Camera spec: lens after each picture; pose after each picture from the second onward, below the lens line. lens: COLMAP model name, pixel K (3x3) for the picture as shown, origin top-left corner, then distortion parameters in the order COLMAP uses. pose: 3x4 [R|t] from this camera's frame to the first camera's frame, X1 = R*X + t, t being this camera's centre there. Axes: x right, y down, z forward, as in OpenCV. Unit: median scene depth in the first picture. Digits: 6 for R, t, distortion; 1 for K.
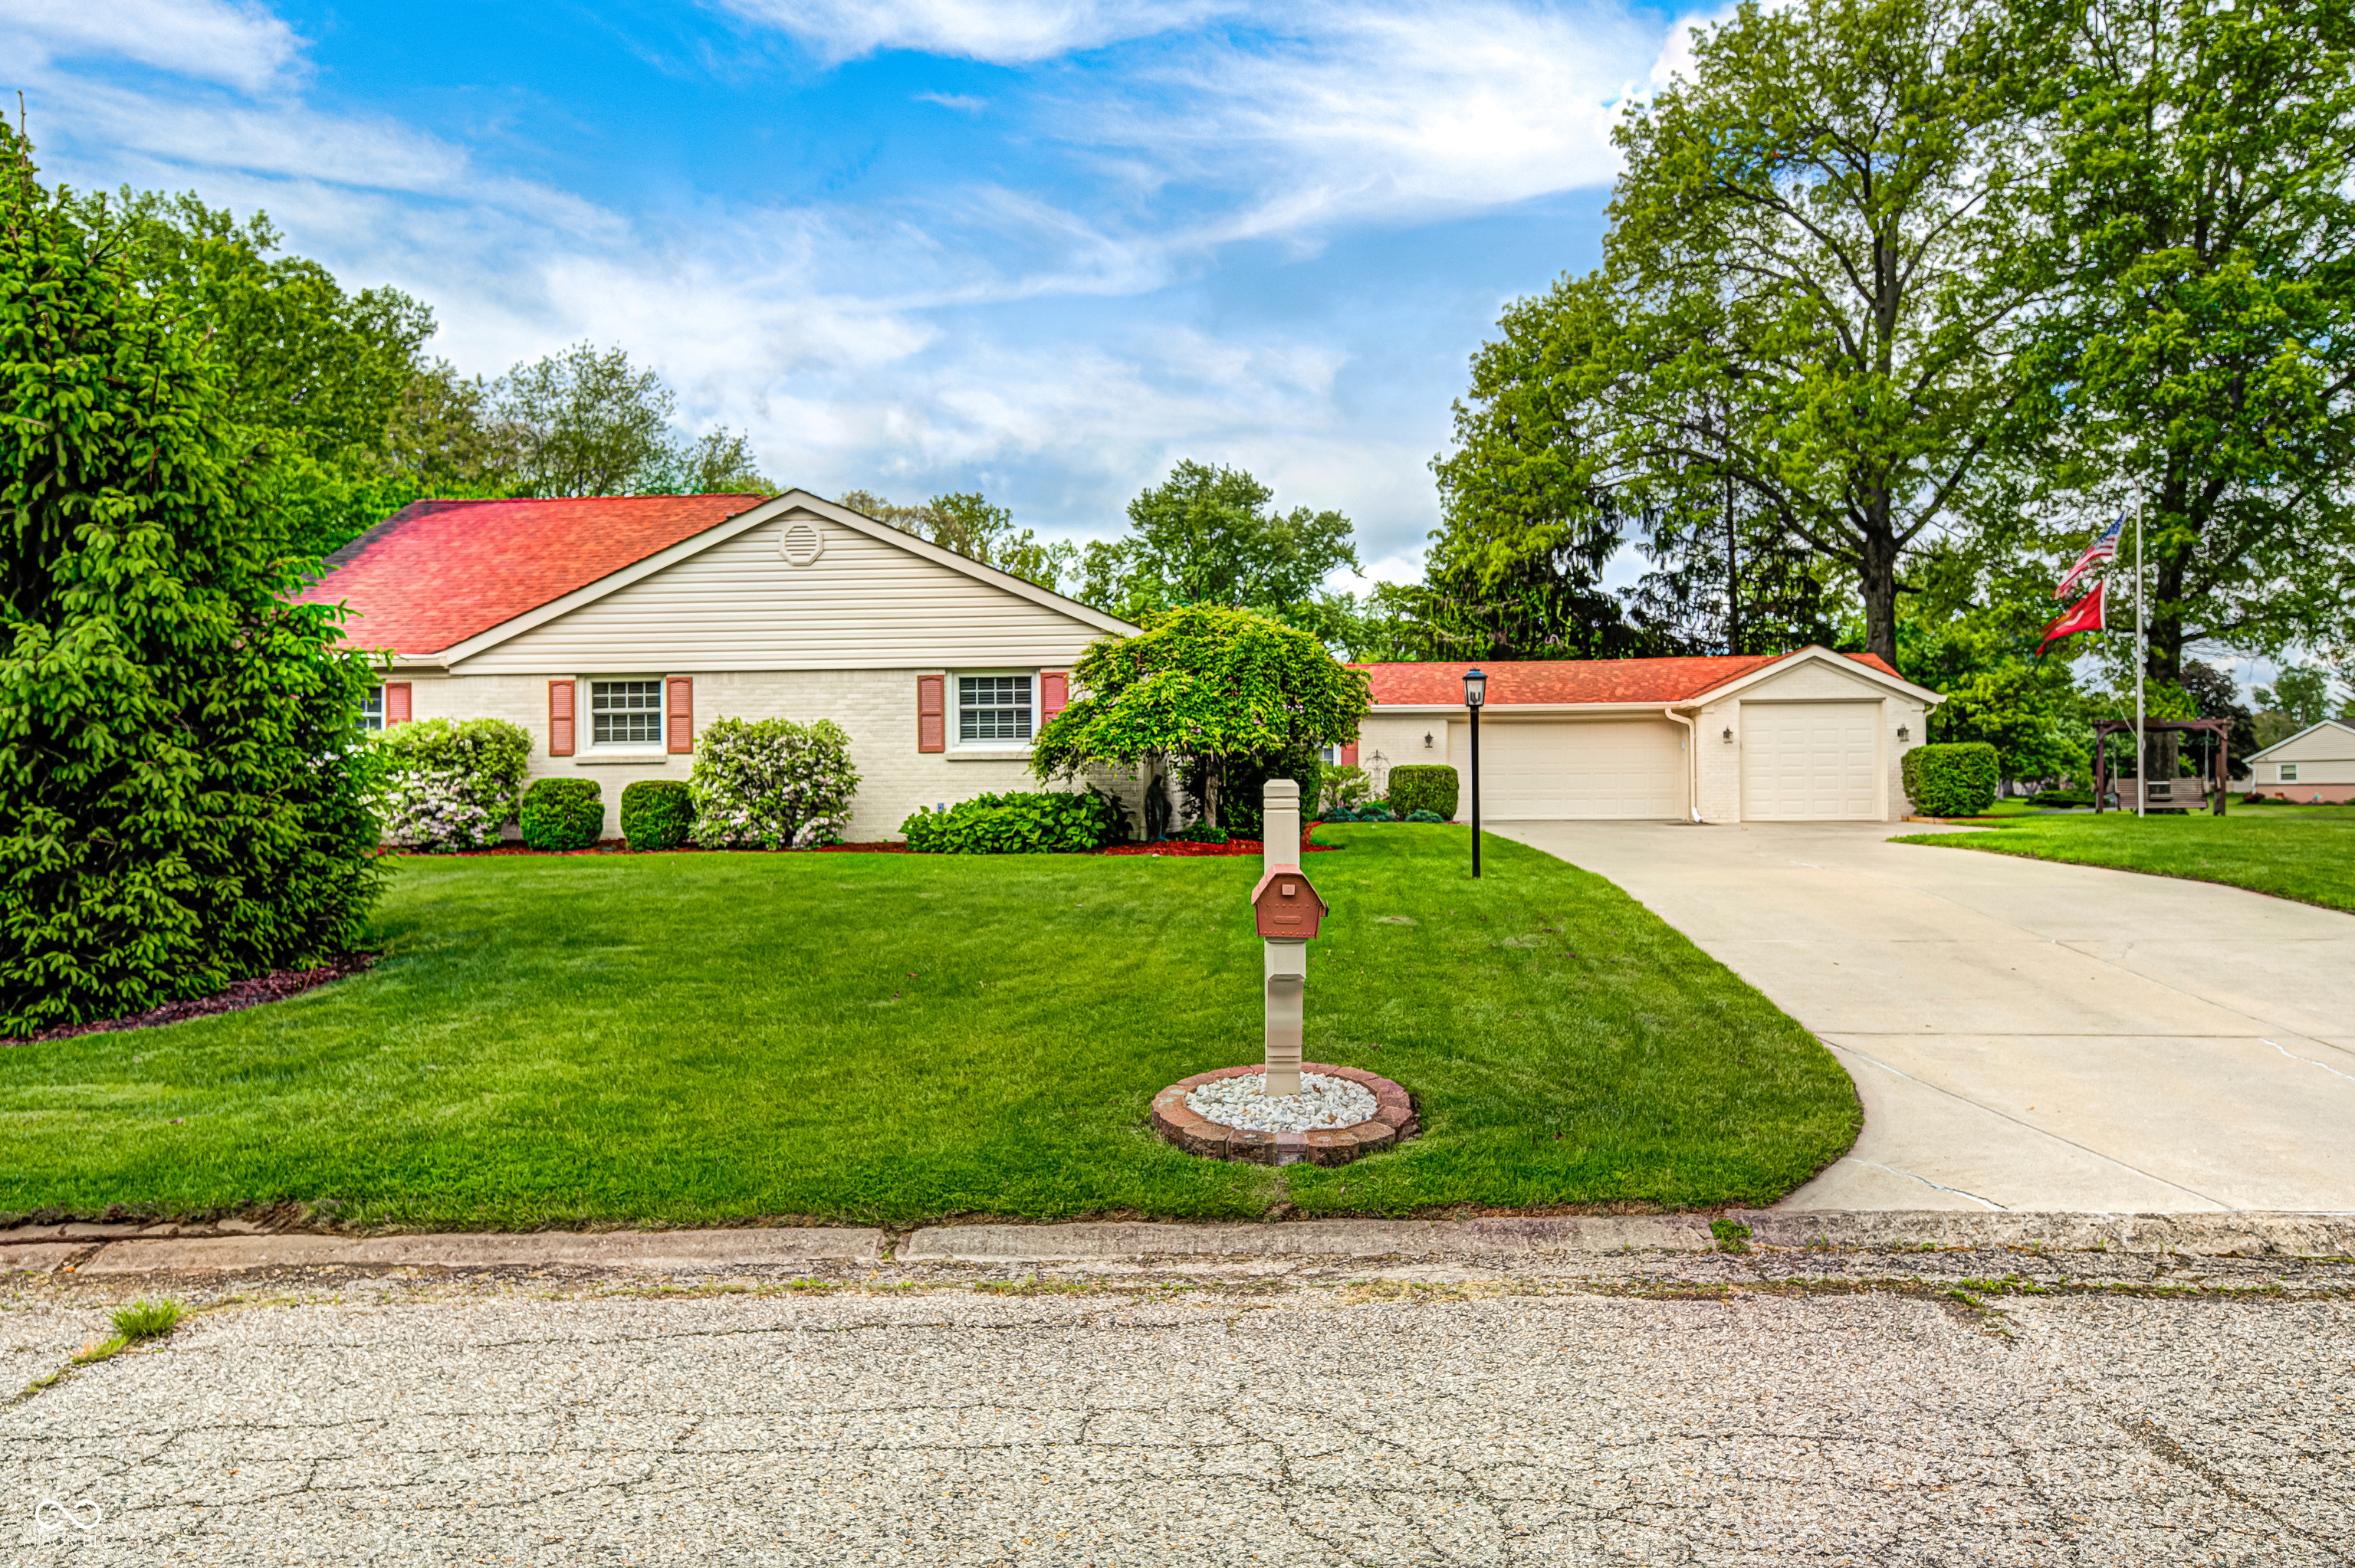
lens RADIAL K [[1510.0, 0, 1204.7], [0, 1510.0, 790.2], [0, 0, 1]] dist [0.000462, 0.029072]
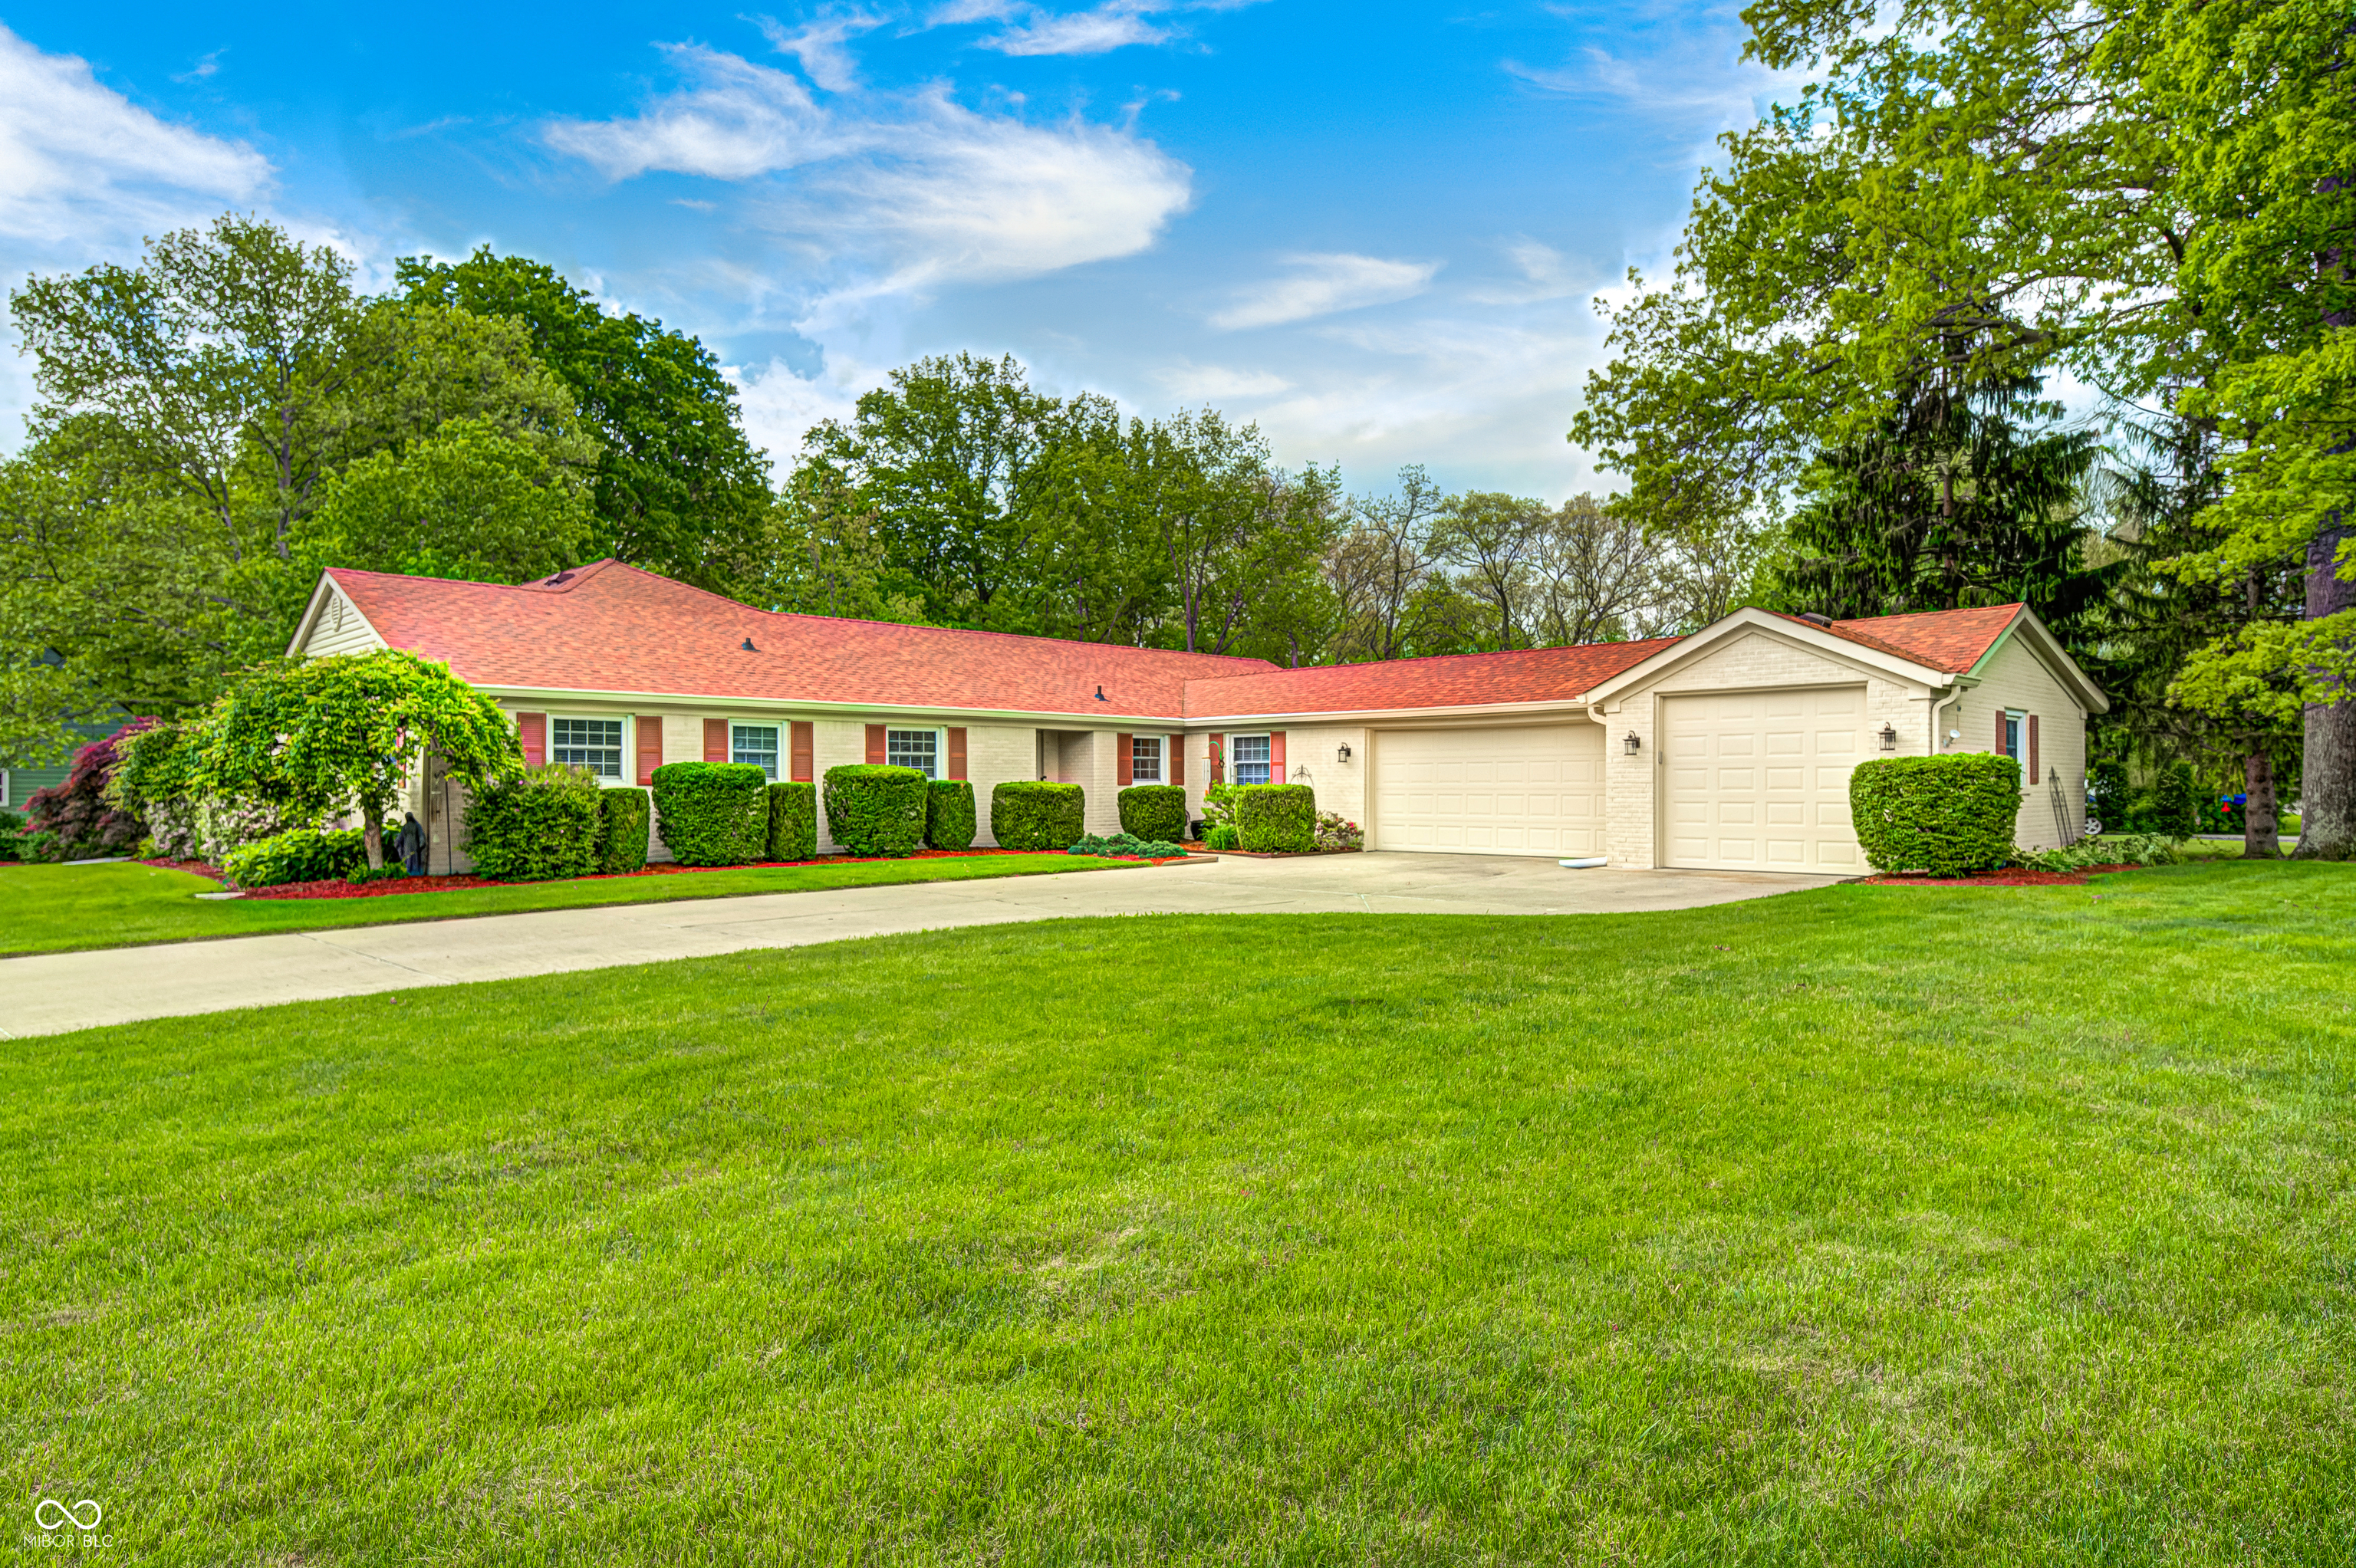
lens RADIAL K [[1365.6, 0, 1178.0], [0, 1365.6, 784.0], [0, 0, 1]] dist [0.017482, 0.001441]
pose [[0.763736, 0.003927, -0.645517, 0.577980], [0.001172, 0.999971, 0.007470, -0.021966], [0.645528, -0.006462, 0.763709, 0.364265]]
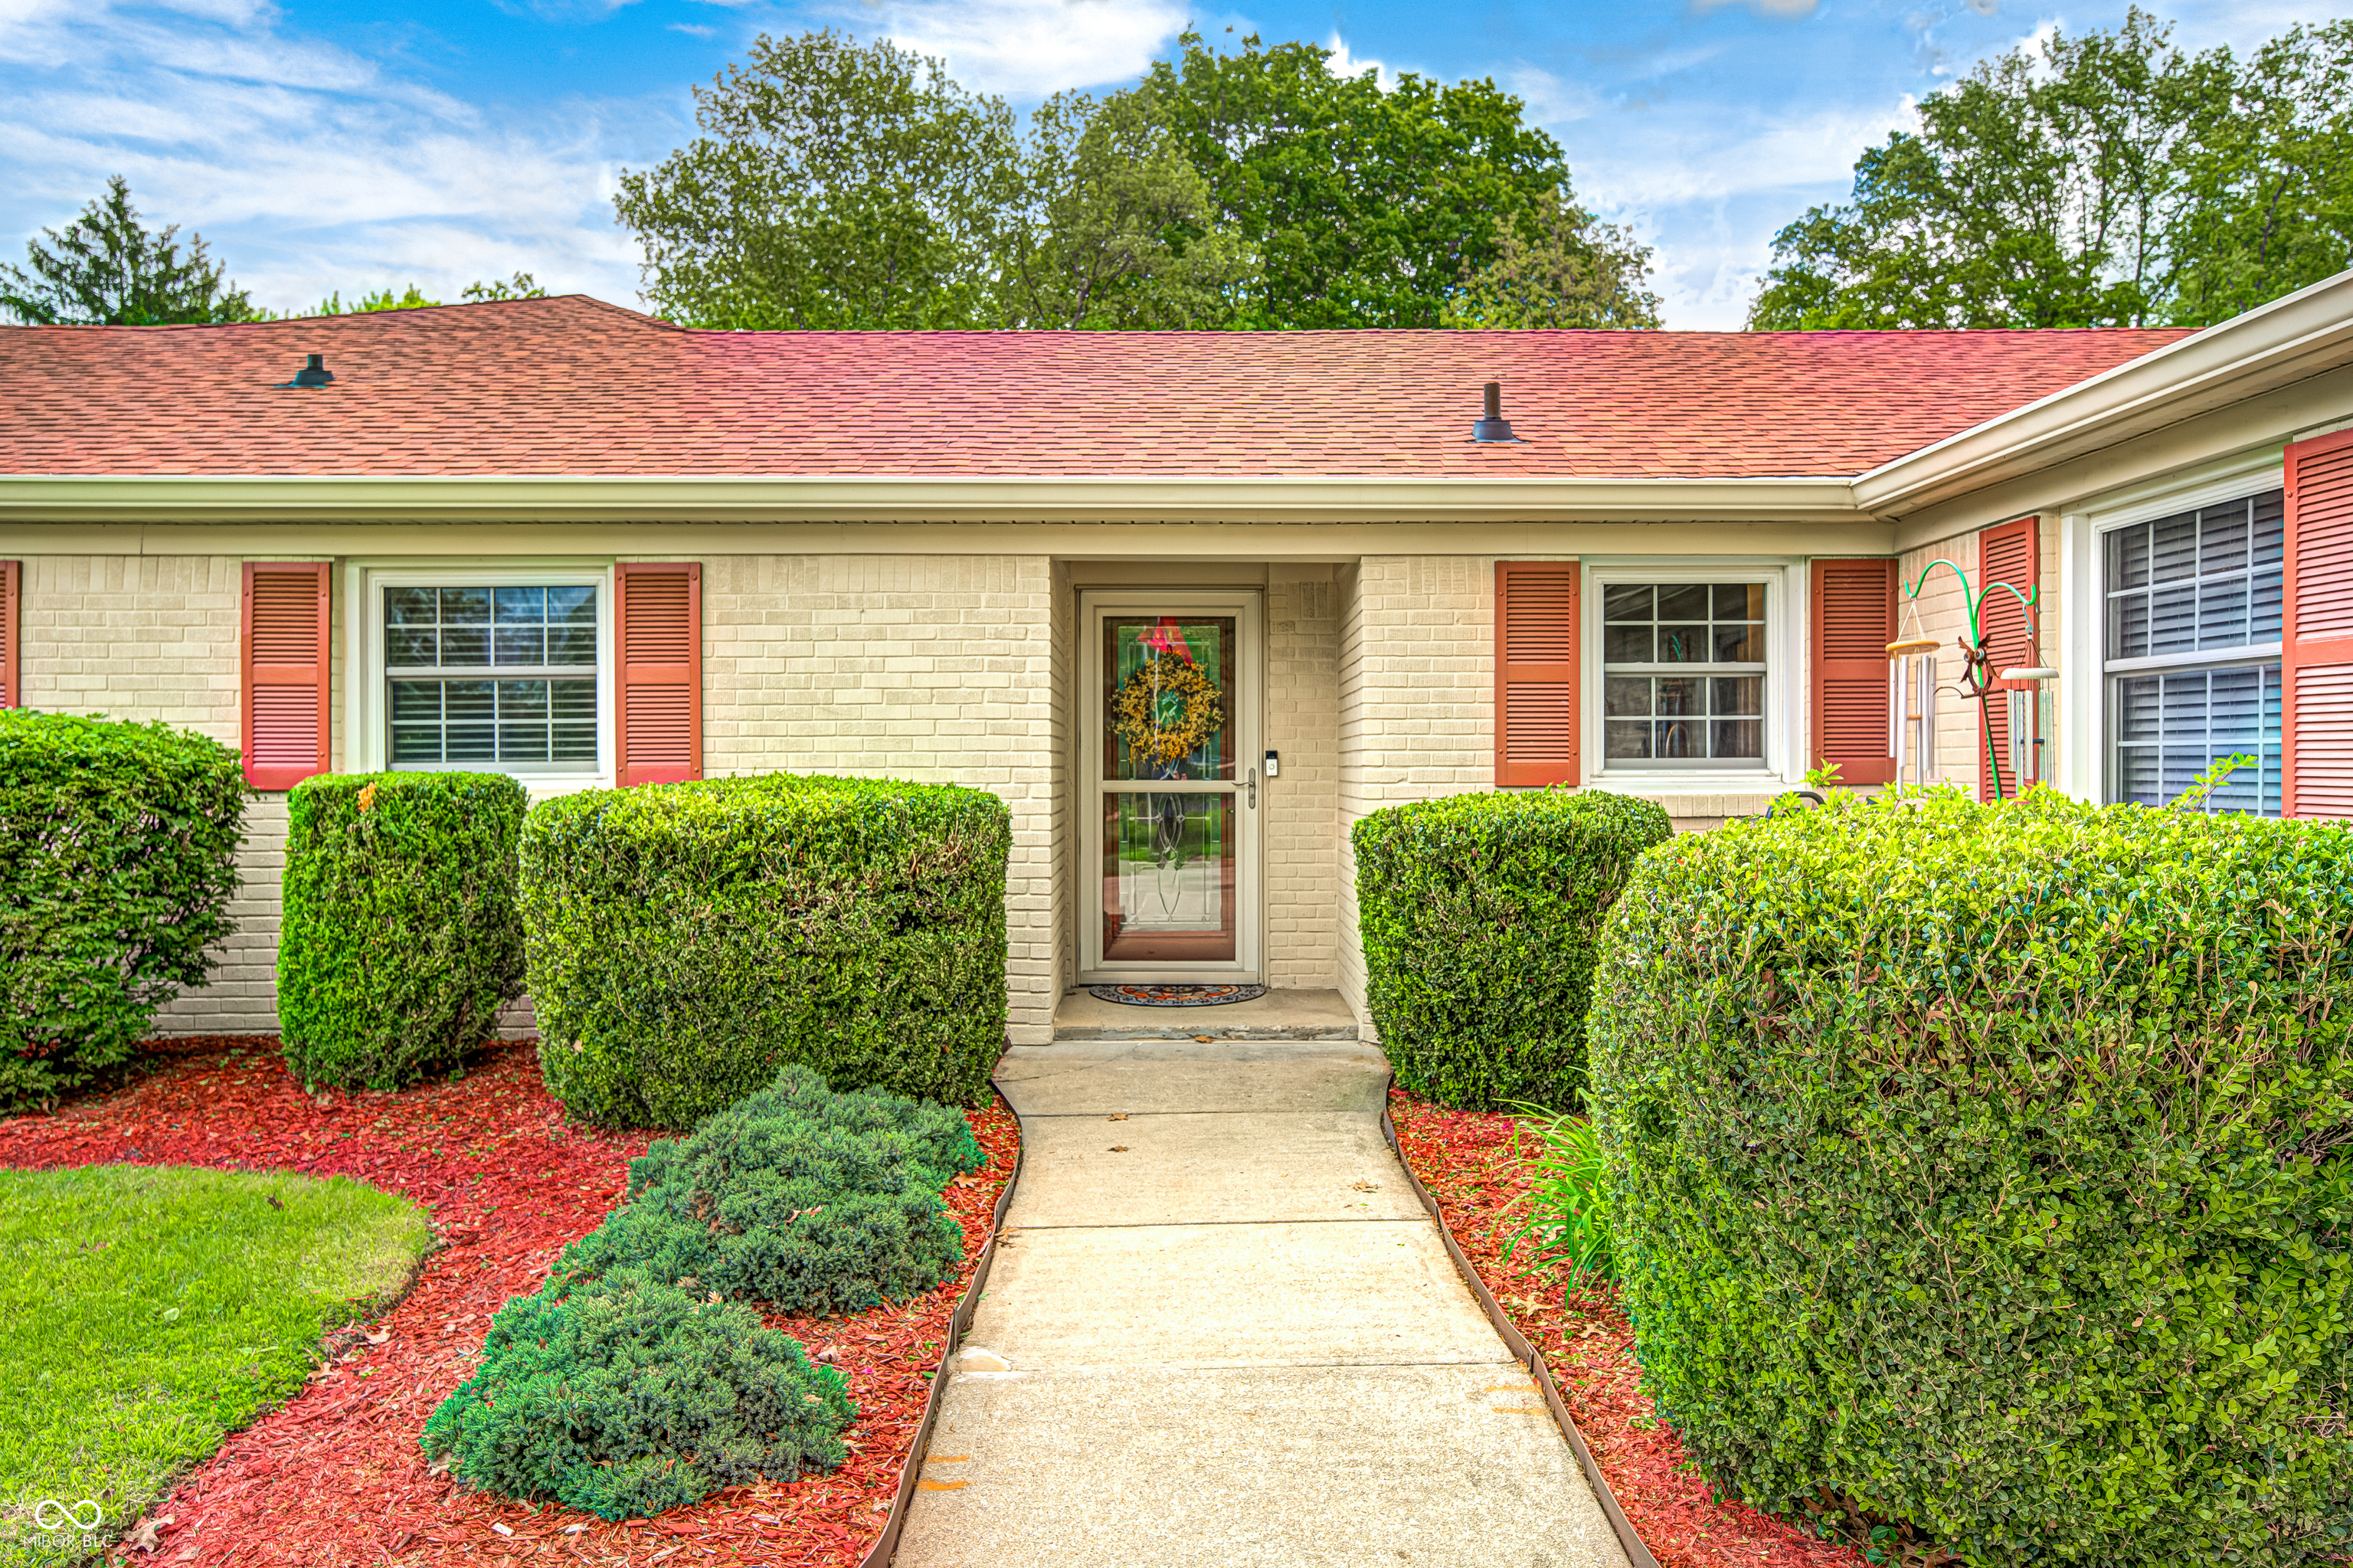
lens RADIAL K [[1598.6, 0, 1176.5], [0, 1598.6, 784.0], [0, 0, 1]] dist [0.006019, 0.002181]
pose [[0.123219, 0.006008, -0.992361, 0.229791], [0.009983, 0.999924, 0.007294, -0.017819], [0.992329, -0.010806, 0.123150, 0.902463]]
